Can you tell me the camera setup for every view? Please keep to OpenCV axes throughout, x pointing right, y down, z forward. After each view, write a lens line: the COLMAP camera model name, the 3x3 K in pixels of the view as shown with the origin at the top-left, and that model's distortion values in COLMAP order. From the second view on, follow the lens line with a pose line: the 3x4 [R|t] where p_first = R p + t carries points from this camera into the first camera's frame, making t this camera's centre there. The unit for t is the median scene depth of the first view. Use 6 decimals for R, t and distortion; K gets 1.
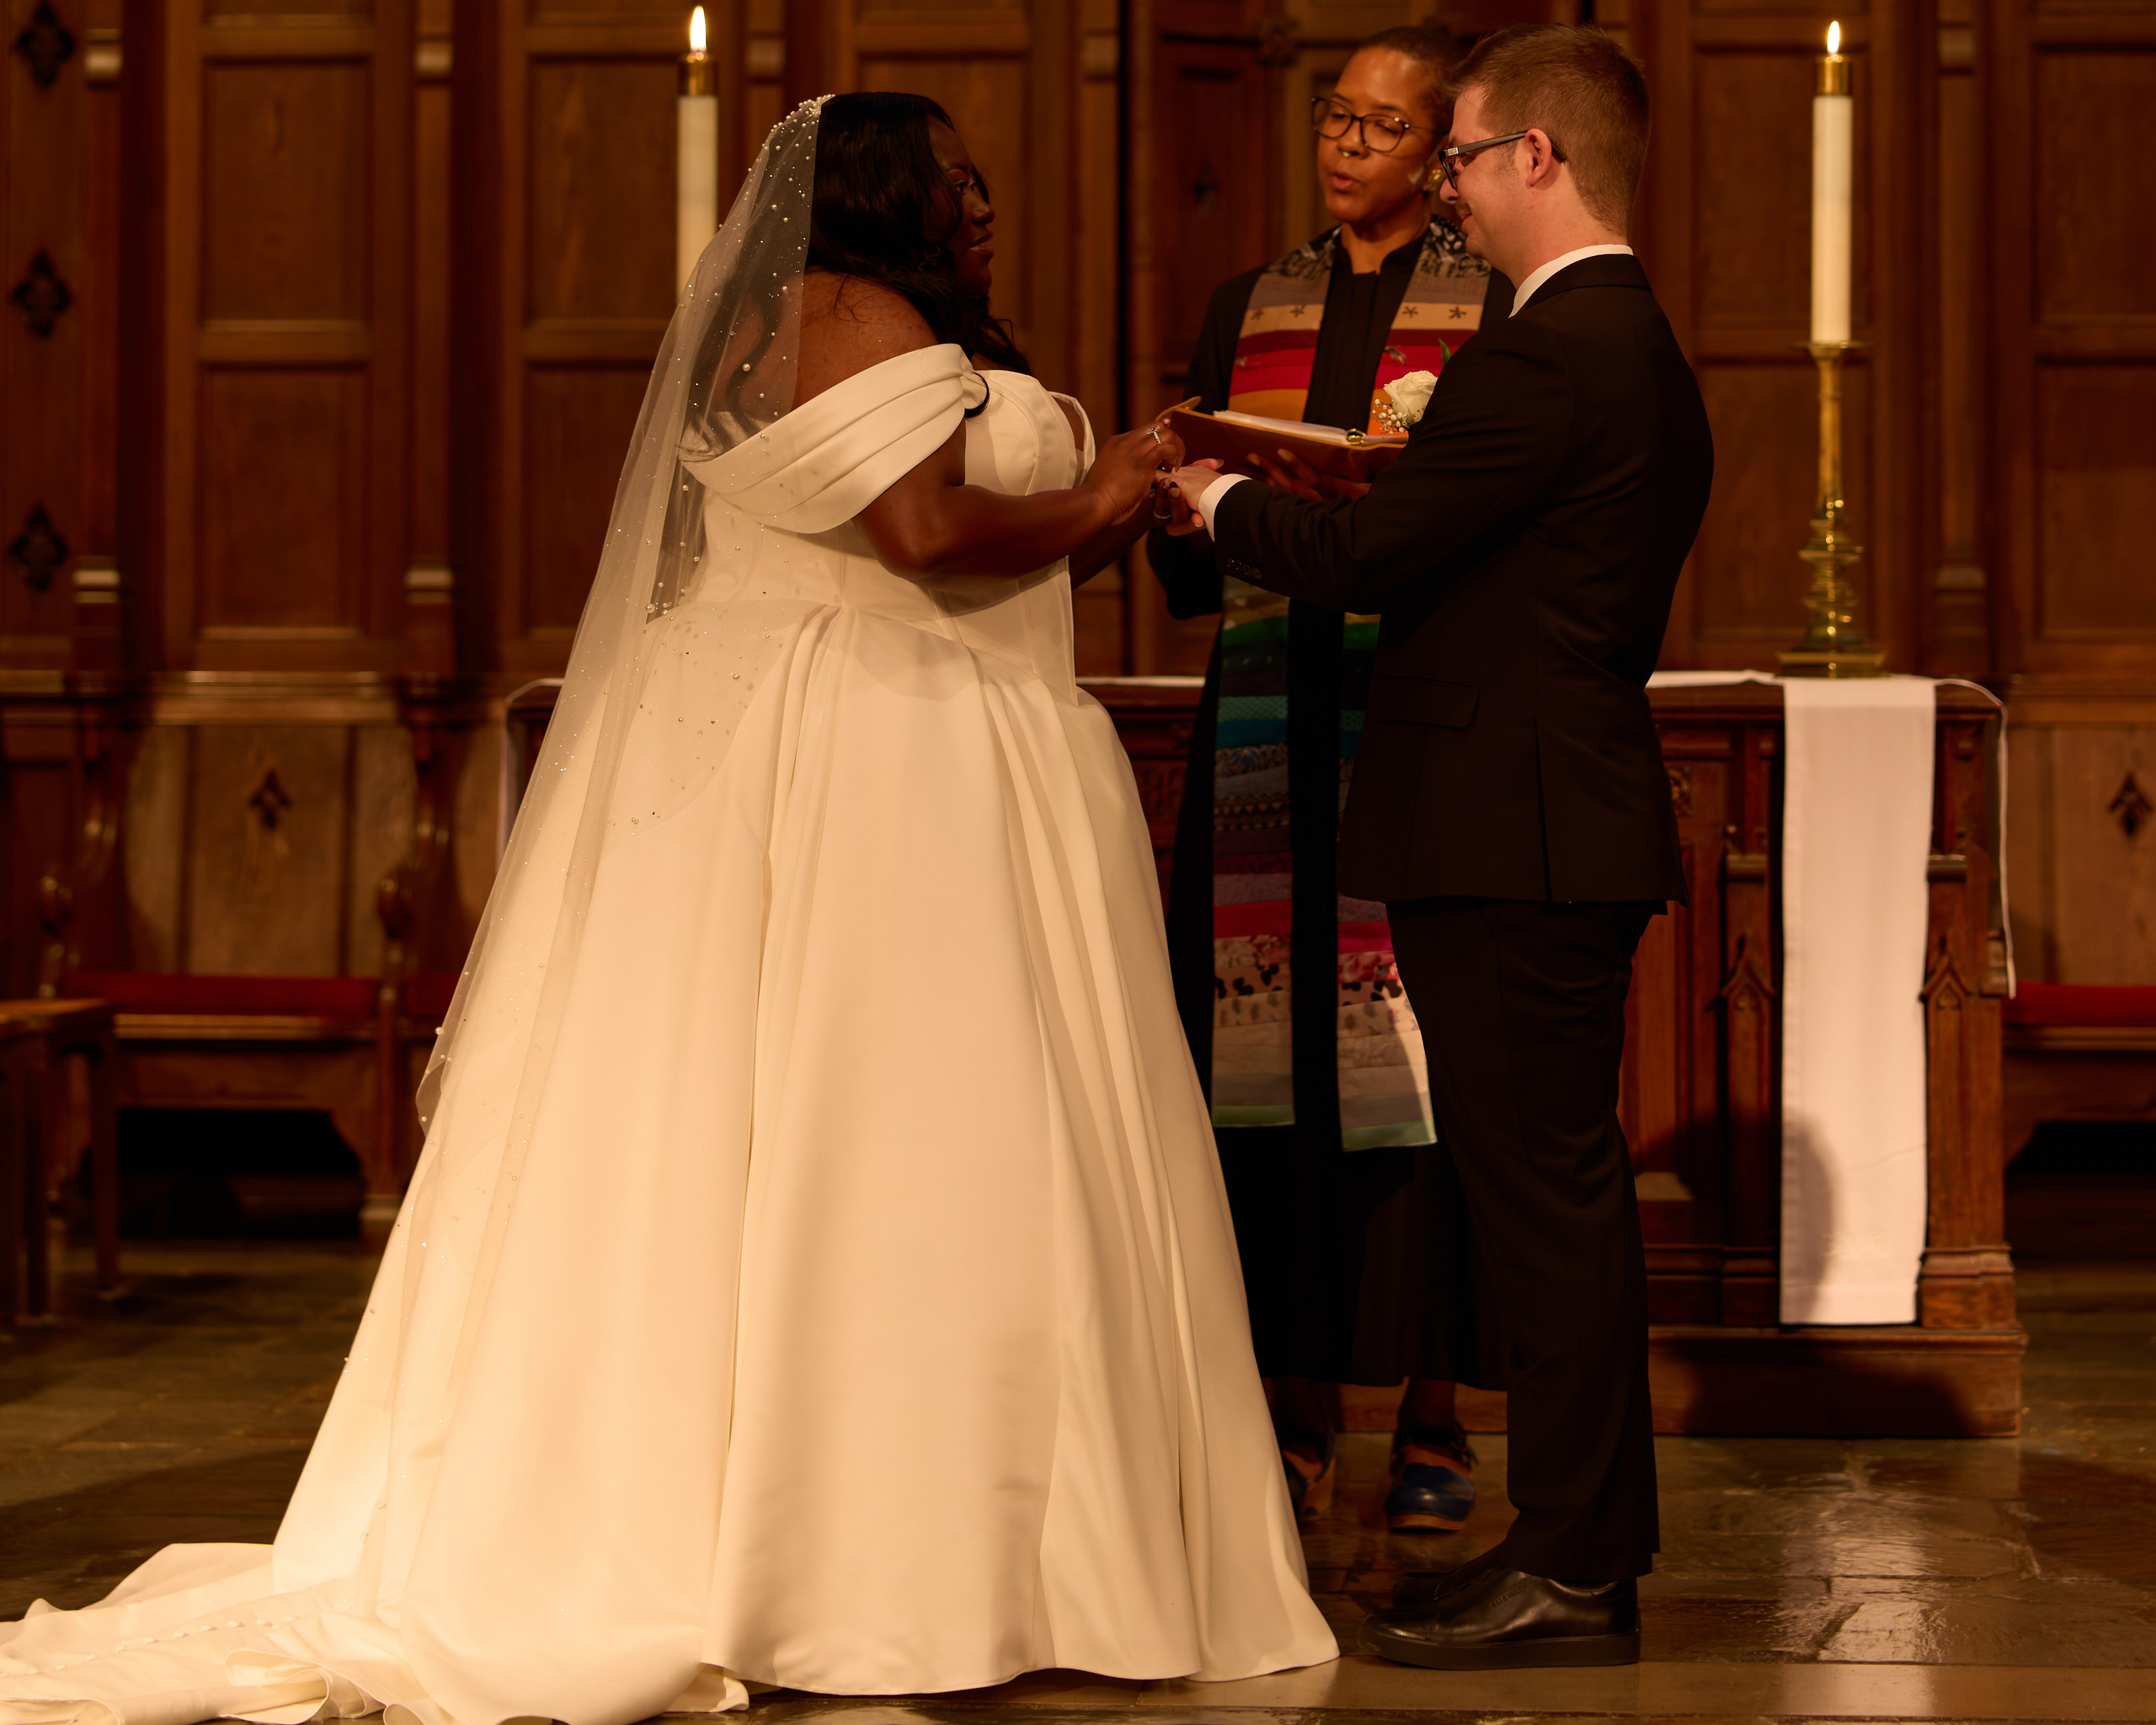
lens RADIAL K [[8172.9, 0, 1077.9], [0, 8172.9, 376.0], [0, 0, 1]] dist [-0.084318, 0.886434]
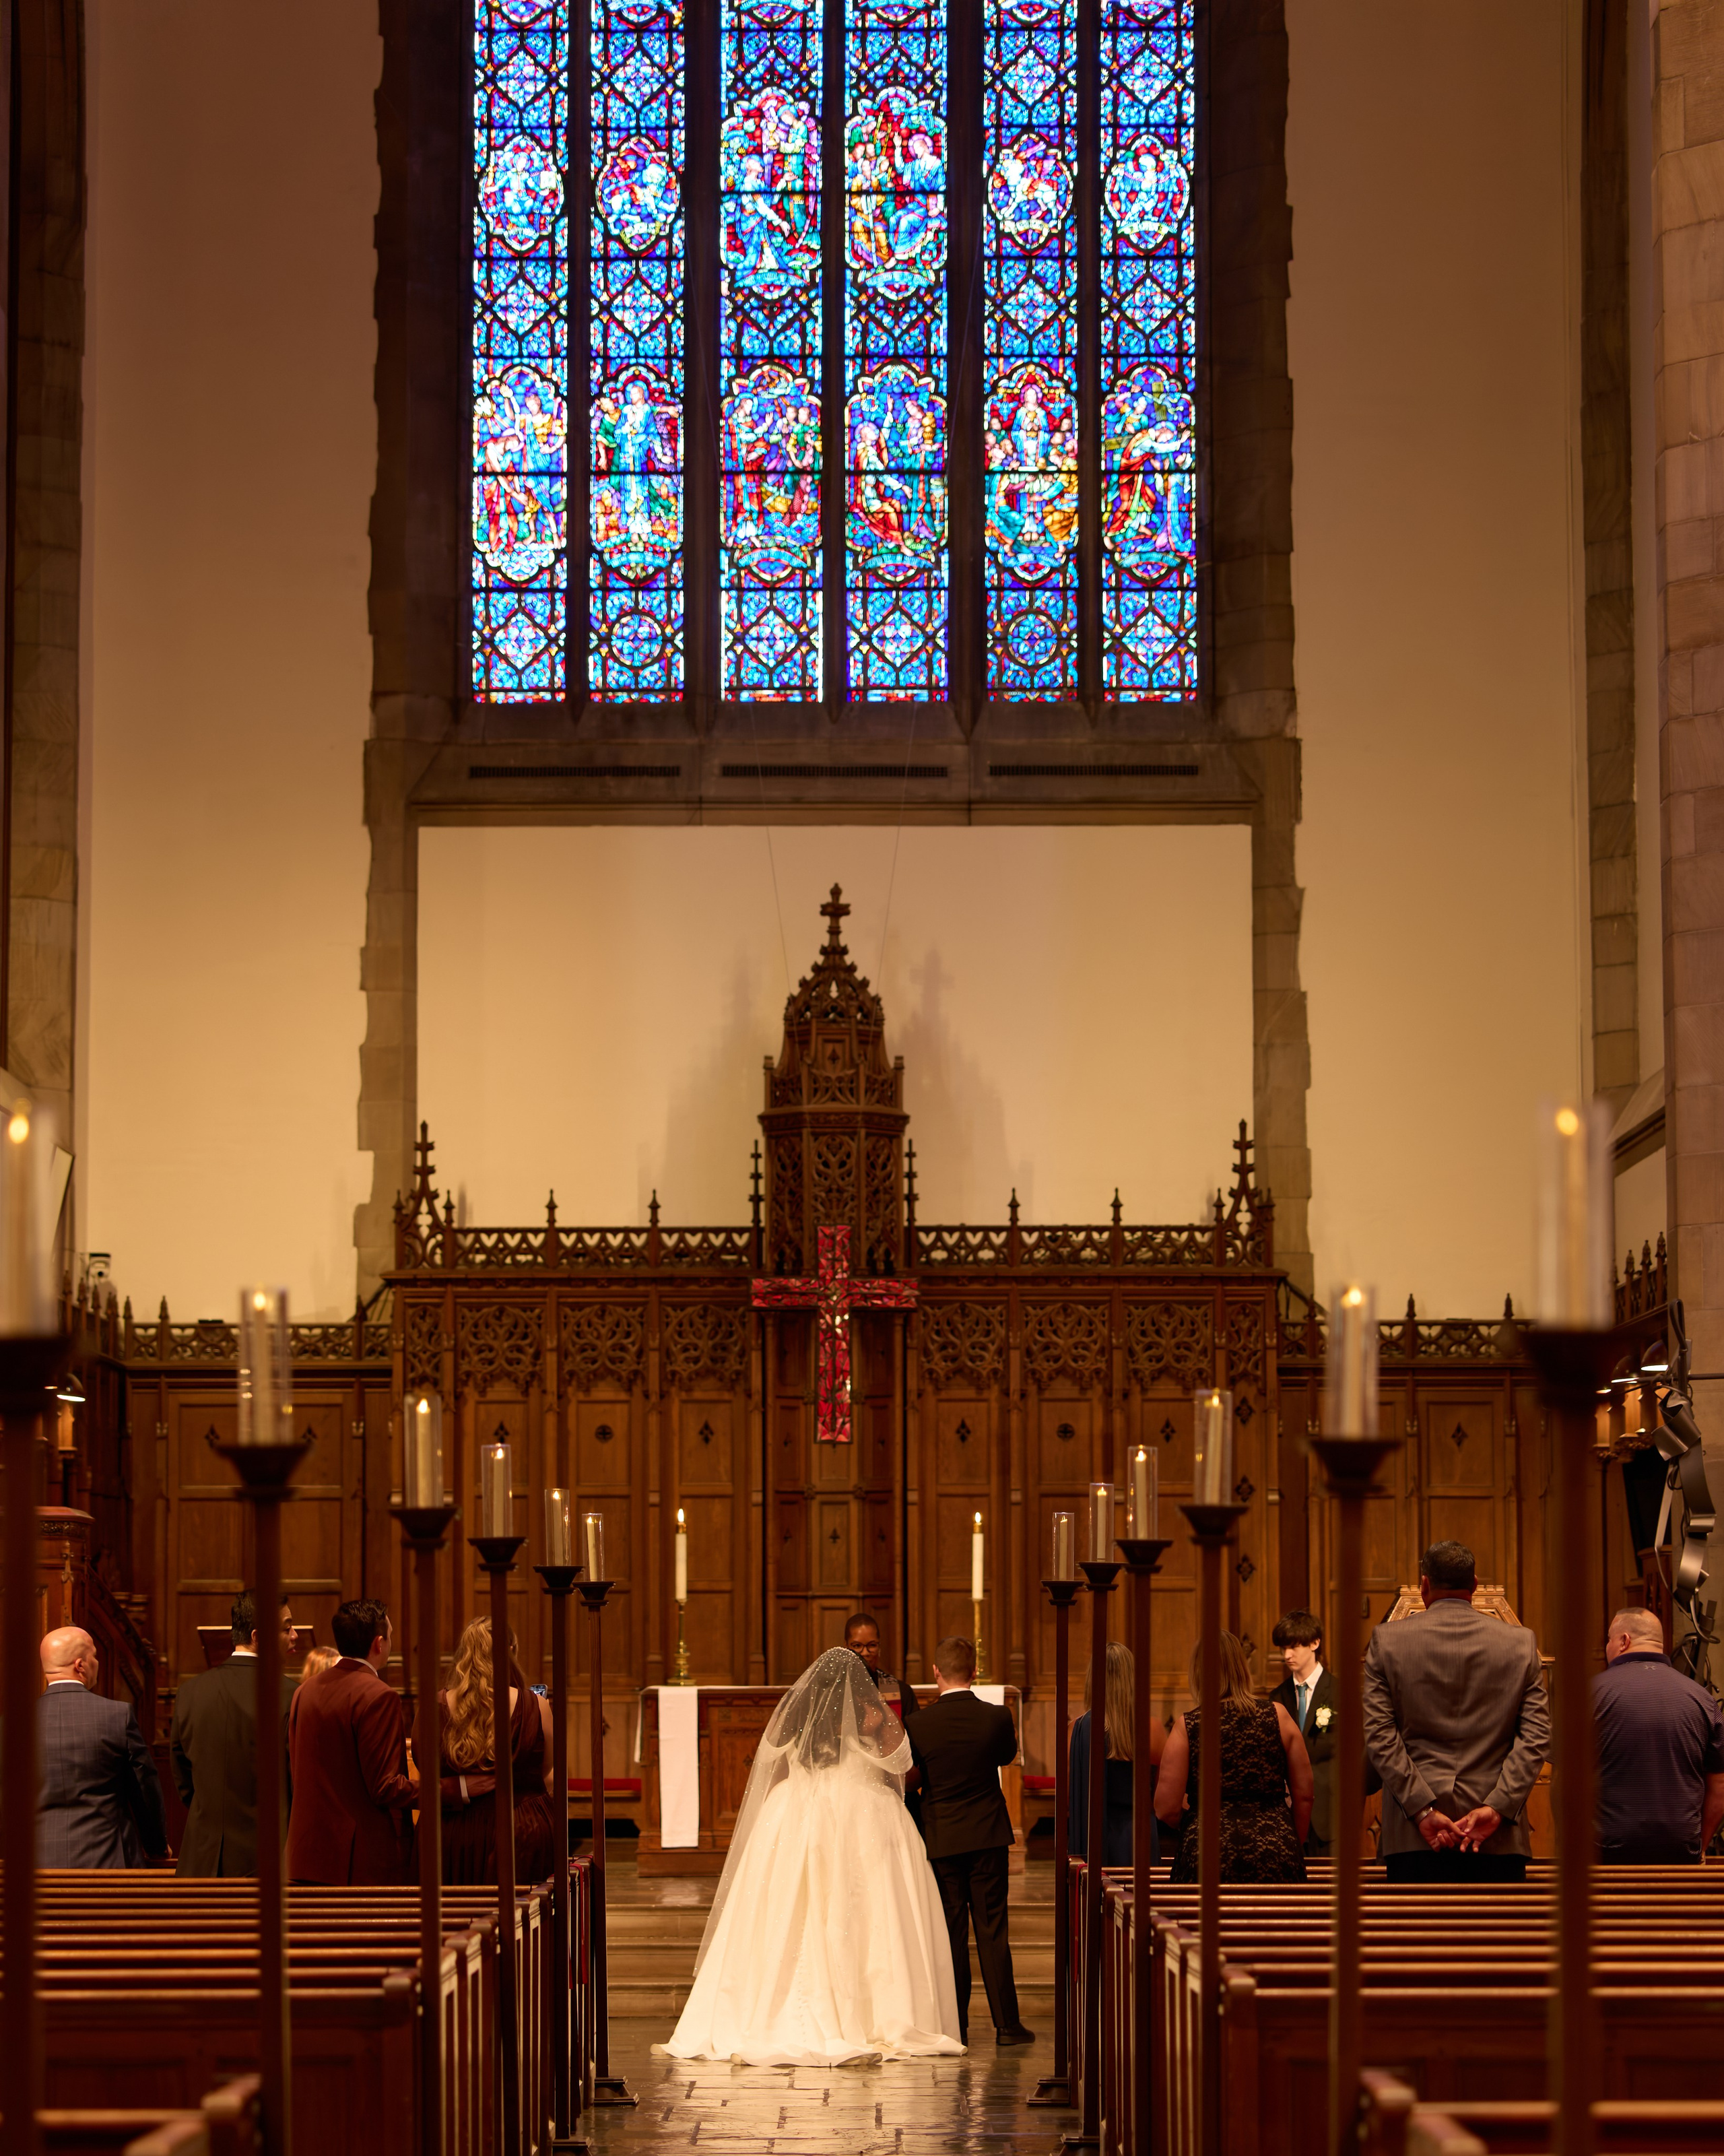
lens RADIAL K [[8171.8, 0, 862.0], [0, 8171.8, 1078.0], [0, 0, 1]] dist [-0.084318, 0.886434]
pose [[0.995052, 0.003349, 0.099301, -0.342225], [0.000840, 0.999113, -0.042112, -0.086185], [-0.099354, 0.041987, 0.994166, -2.808451]]
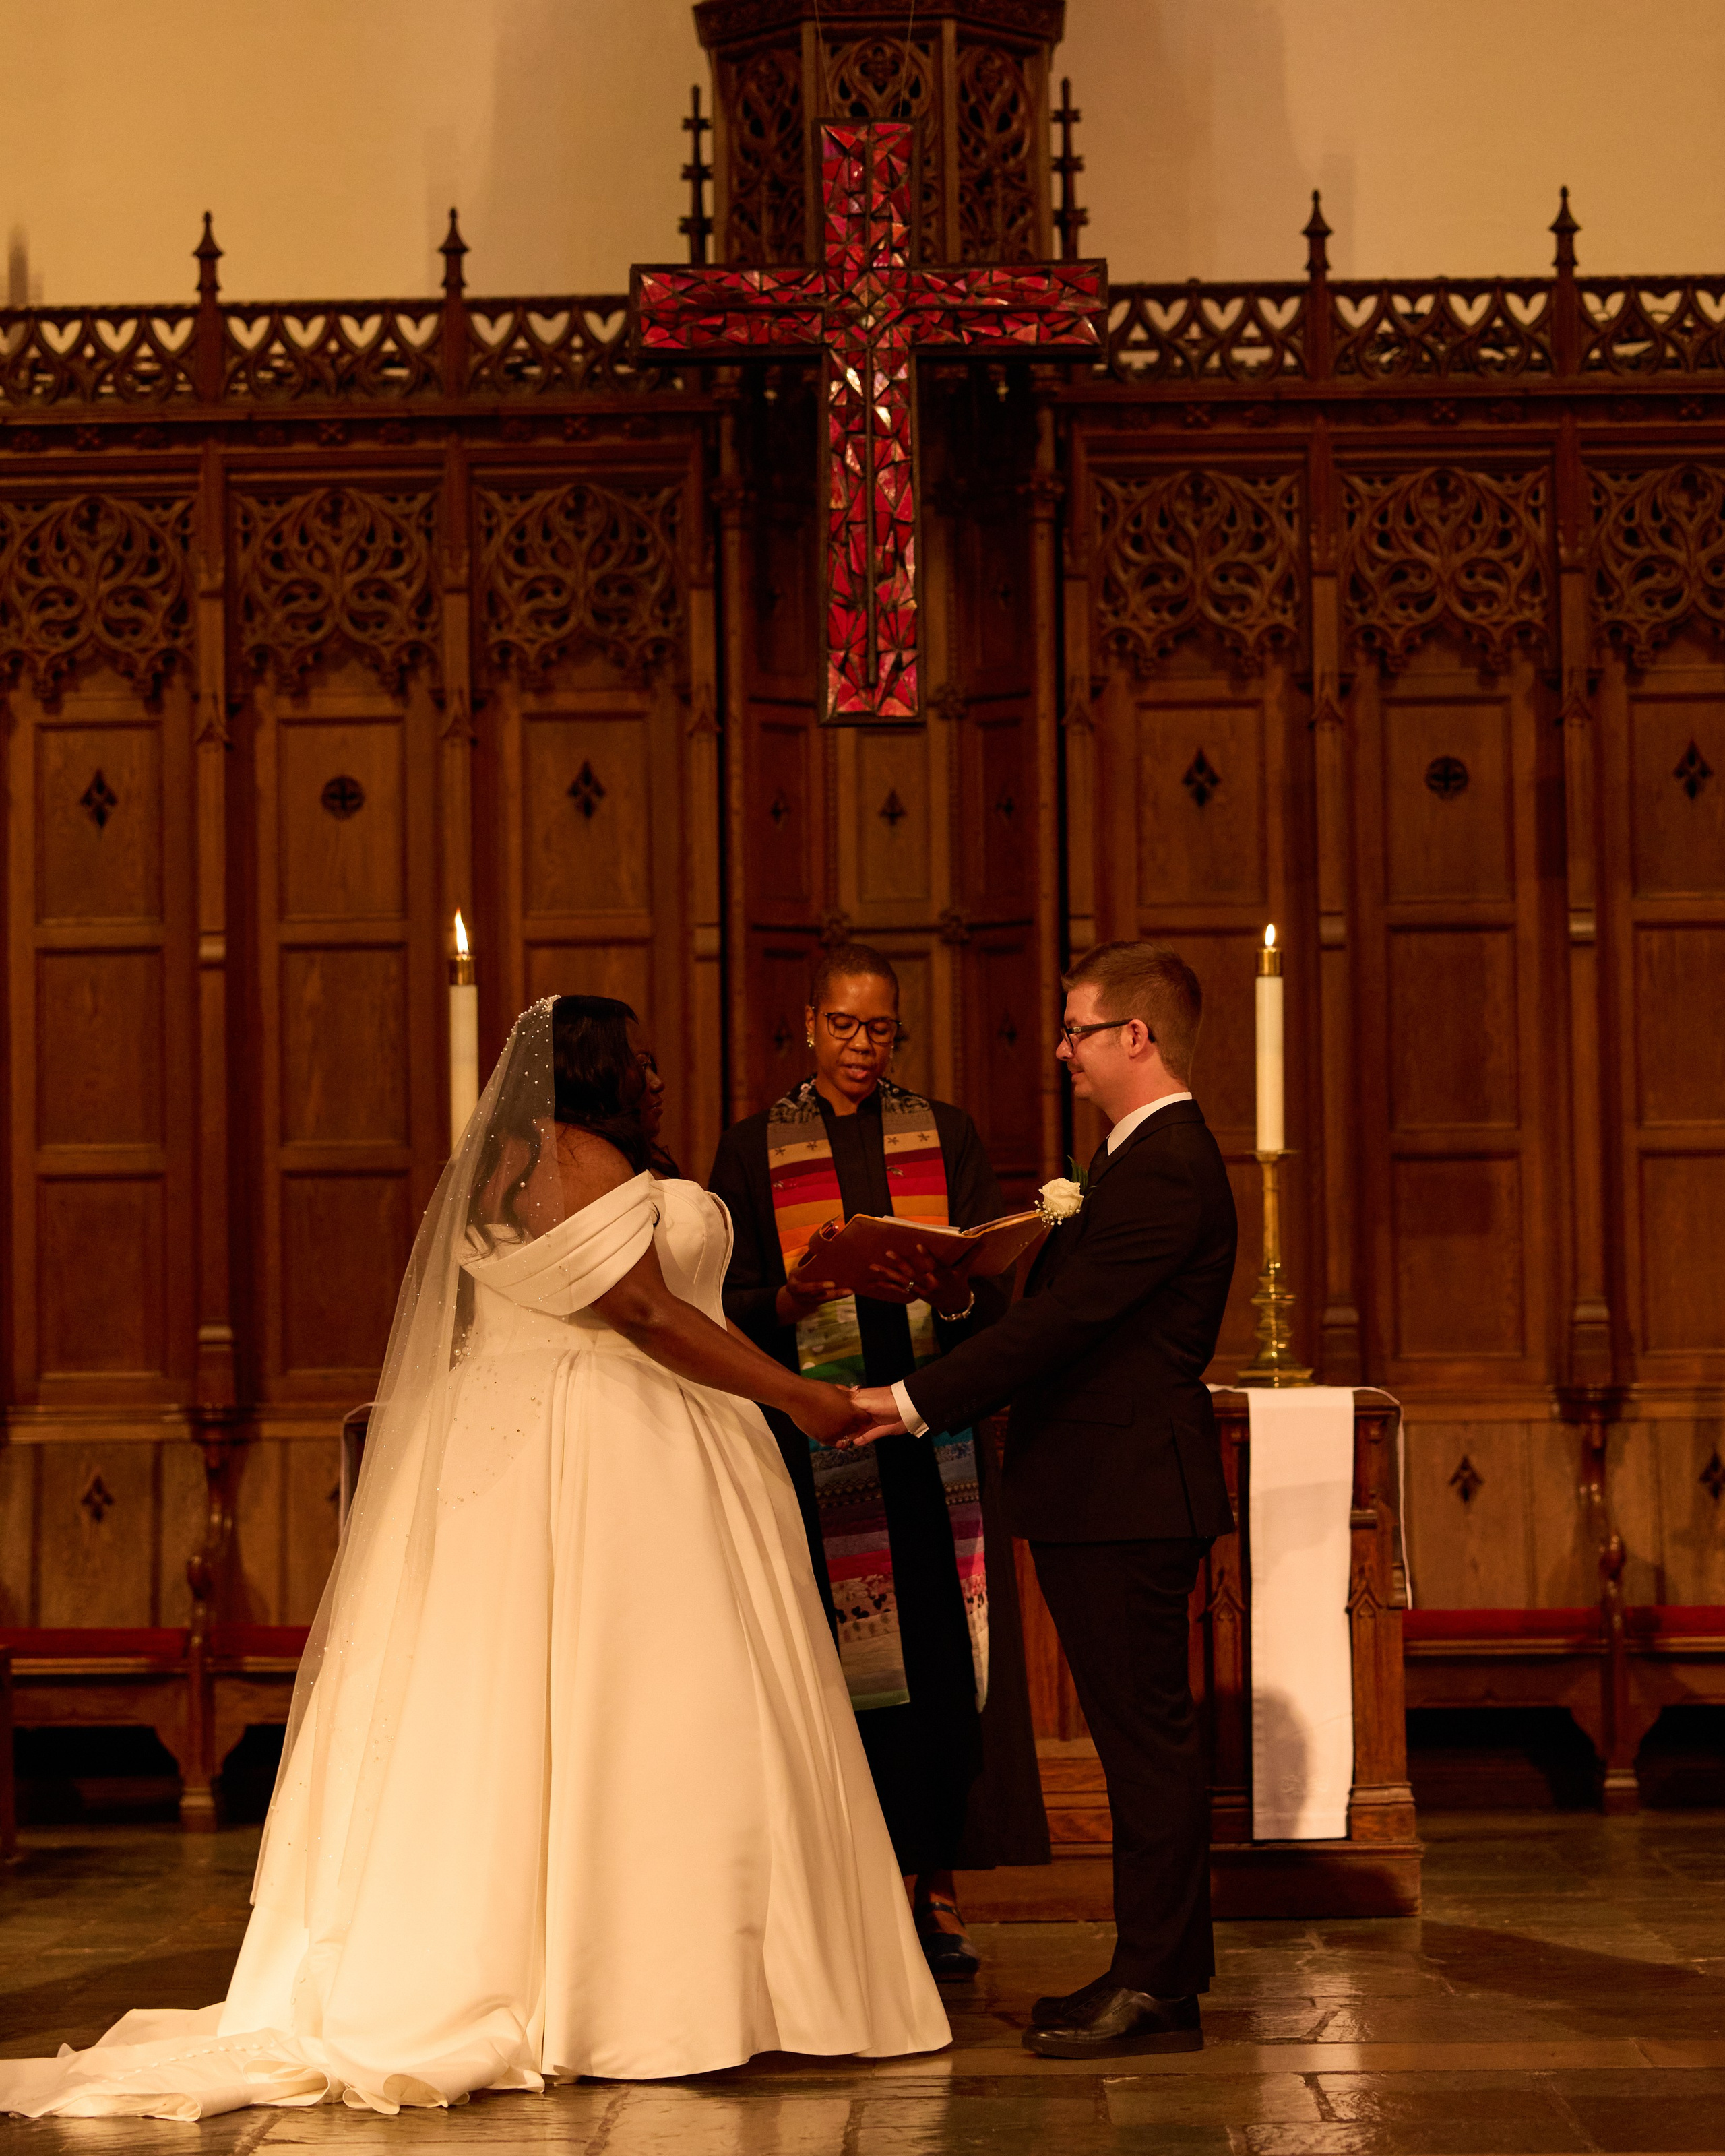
lens RADIAL K [[8172.9, 0, 862.5], [0, 8172.9, 1078.0], [0, 0, 1]] dist [-0.084318, 0.886434]
pose [[0.996385, -0.012459, 0.084039, -0.096375], [0.012965, 0.999901, -0.005481, -0.009768], [-0.083962, 0.006551, 0.996447, -0.401513]]
